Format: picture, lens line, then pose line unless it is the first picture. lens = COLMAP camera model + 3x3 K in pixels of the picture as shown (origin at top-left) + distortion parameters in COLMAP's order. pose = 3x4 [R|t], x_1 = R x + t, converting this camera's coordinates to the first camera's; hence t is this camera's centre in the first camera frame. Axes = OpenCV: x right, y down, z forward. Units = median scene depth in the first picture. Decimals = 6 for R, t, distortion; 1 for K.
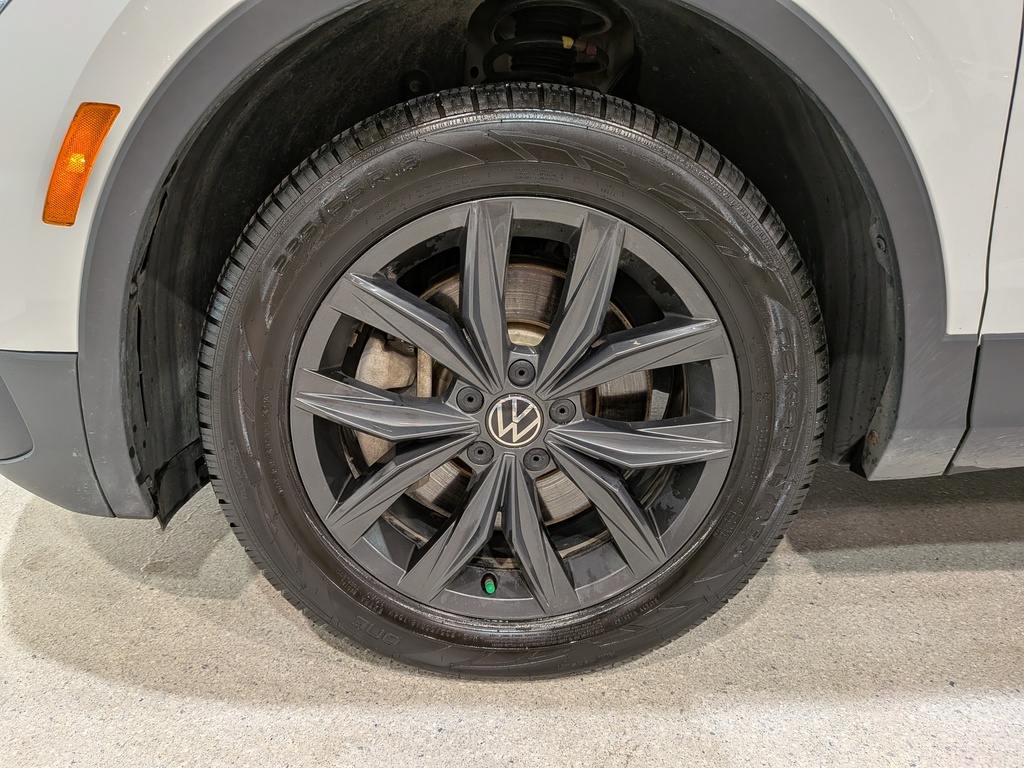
lens RADIAL K [[747.8, 0, 505.3], [0, 747.8, 386.6], [0, 0, 1]] dist [0.057112, -0.102311]
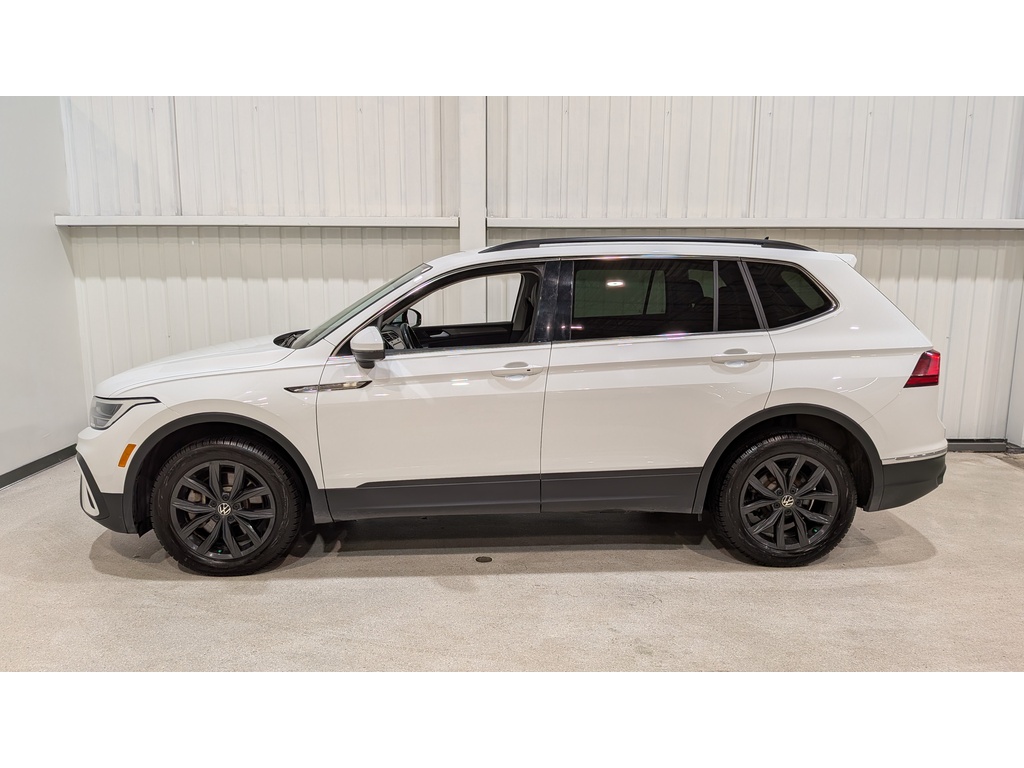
lens RADIAL K [[747.8, 0, 520.2], [0, 747.8, 385.3], [0, 0, 1]] dist [0.057112, -0.102311]
pose [[0.999811, -0.000813, 0.019448, 1.616036], [0.003552, 0.989972, -0.141216, -0.040970], [-0.019138, 0.141258, 0.989788, -3.381355]]
